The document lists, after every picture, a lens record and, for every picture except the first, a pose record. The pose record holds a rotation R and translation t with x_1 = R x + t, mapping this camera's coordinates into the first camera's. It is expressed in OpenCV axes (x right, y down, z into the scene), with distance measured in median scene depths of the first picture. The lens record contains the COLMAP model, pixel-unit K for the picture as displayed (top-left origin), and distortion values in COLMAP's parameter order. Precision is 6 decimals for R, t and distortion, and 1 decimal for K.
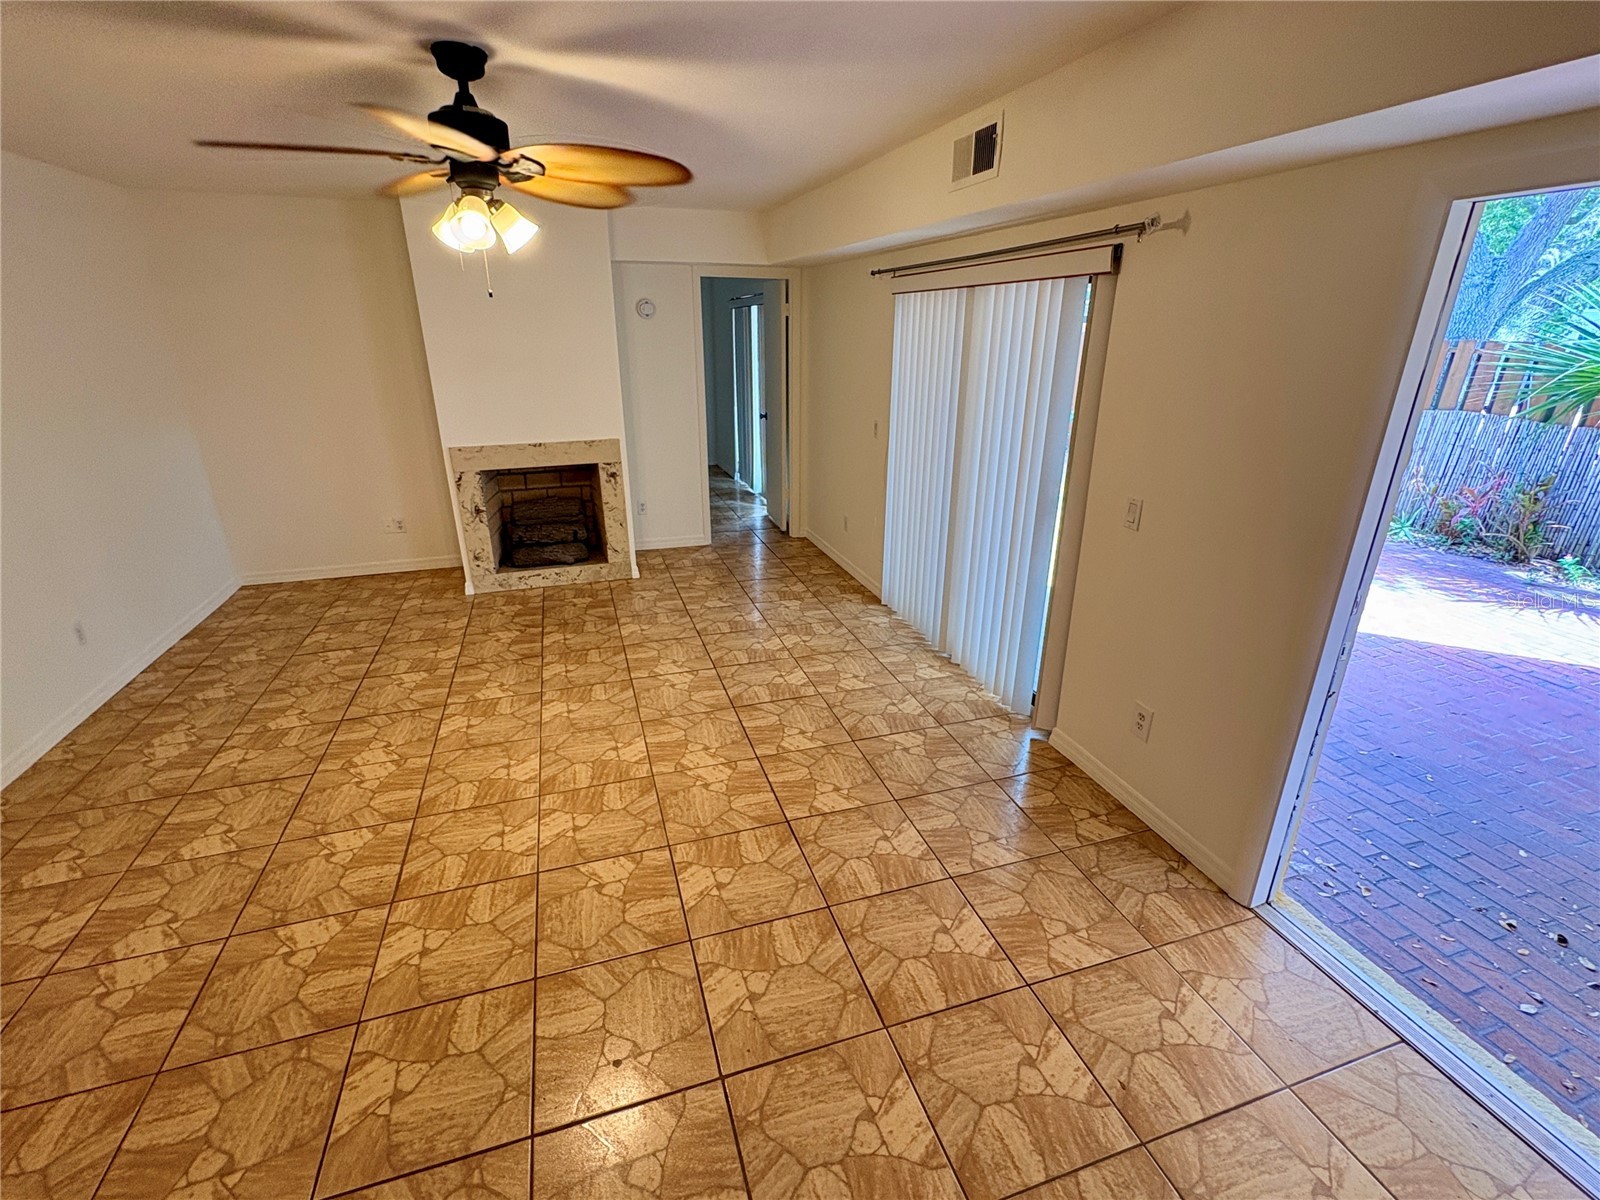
lens RADIAL K [[705.9, 0, 800.3], [0, 705.9, 595.5], [0, 0, 1]] dist [-0.002823, -0.000305]
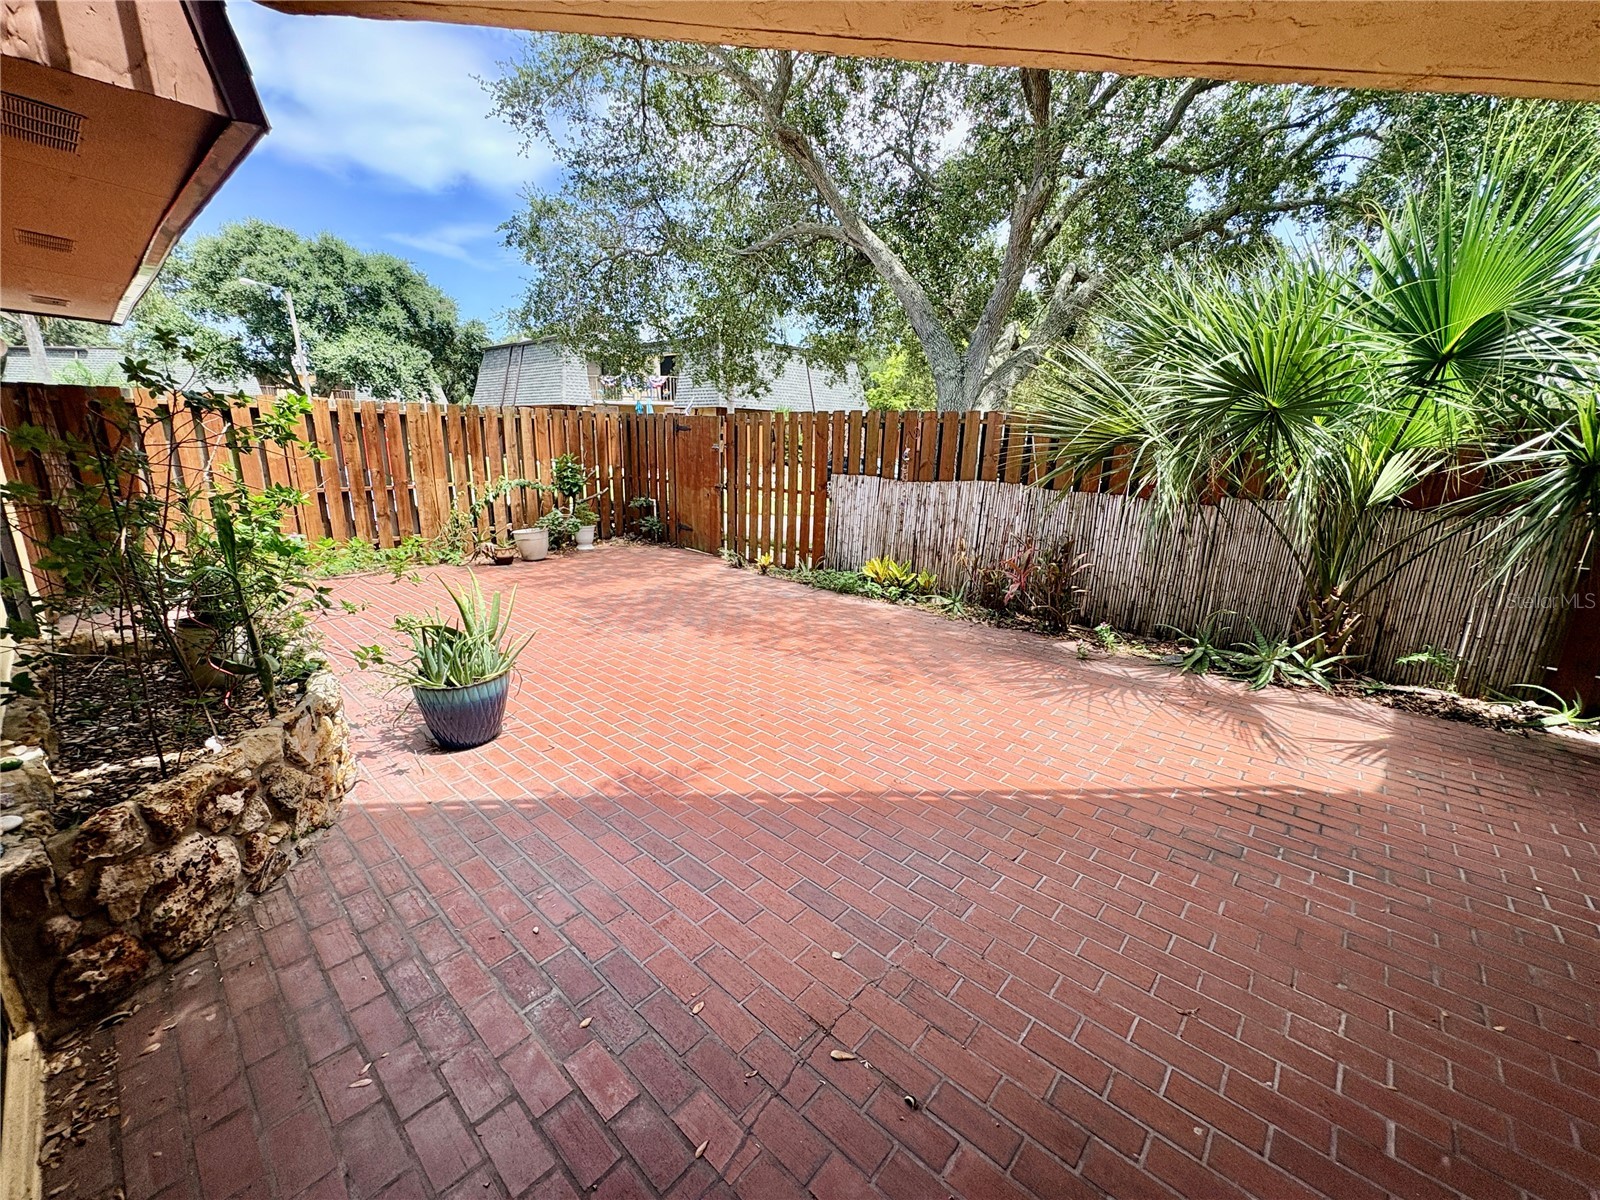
lens RADIAL K [[641.1, 0, 800.6], [0, 641.1, 595.6], [0, 0, 1]] dist [0.000193, -0.000001]
pose [[0.865361, -0.118957, 0.486826, 0.300574], [0.170666, 0.983307, -0.063096, -0.101299], [-0.471194, 0.137686, 0.871217, 0.402931]]
